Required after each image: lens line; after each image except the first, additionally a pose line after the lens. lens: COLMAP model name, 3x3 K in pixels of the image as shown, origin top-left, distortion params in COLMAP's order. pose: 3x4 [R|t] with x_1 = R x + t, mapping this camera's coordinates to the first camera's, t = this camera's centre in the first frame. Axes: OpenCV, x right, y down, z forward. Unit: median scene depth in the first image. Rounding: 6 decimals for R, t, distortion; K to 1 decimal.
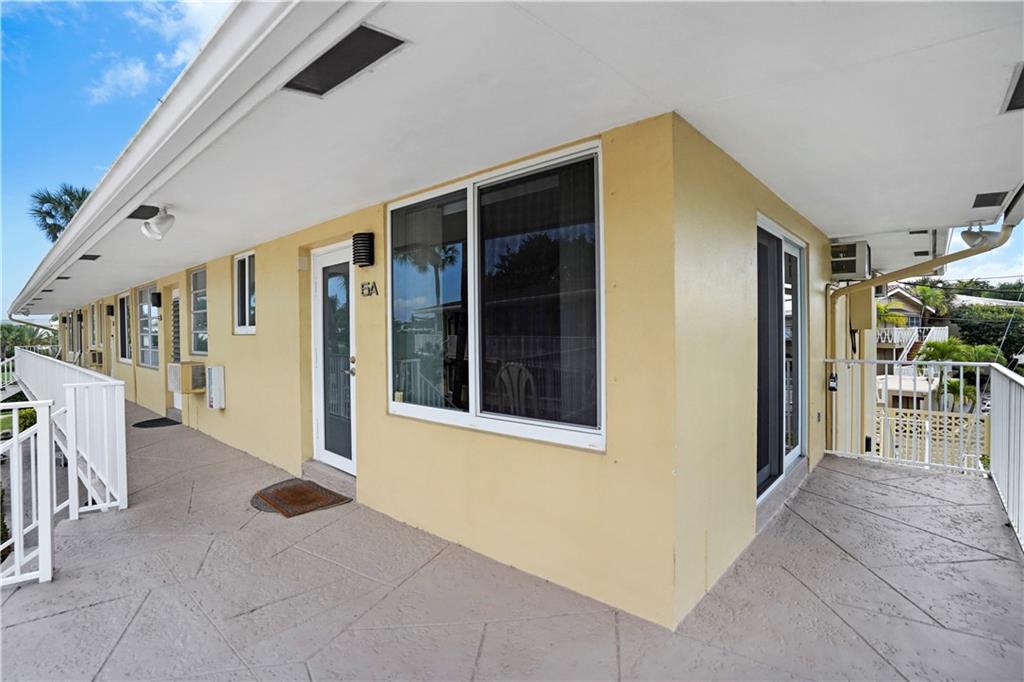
lens RADIAL K [[508.8, 0, 510.0], [0, 508.8, 336.3], [0, 0, 1]] dist [-0.065037, 0.032409]
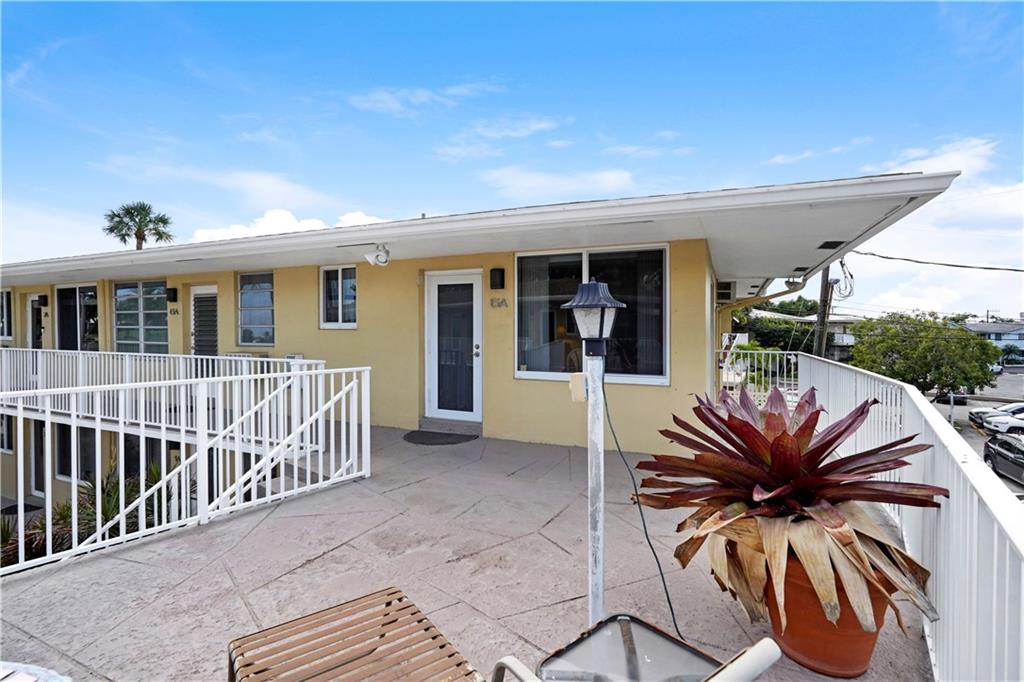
lens RADIAL K [[515.8, 0, 518.5], [0, 515.8, 327.0], [0, 0, 1]] dist [0.000128, 0.000162]
pose [[0.947243, 0.020413, 0.319865, -0.629314], [-0.013476, 0.999624, -0.023887, 0.019388], [-0.320232, 0.018316, 0.947162, -0.497554]]
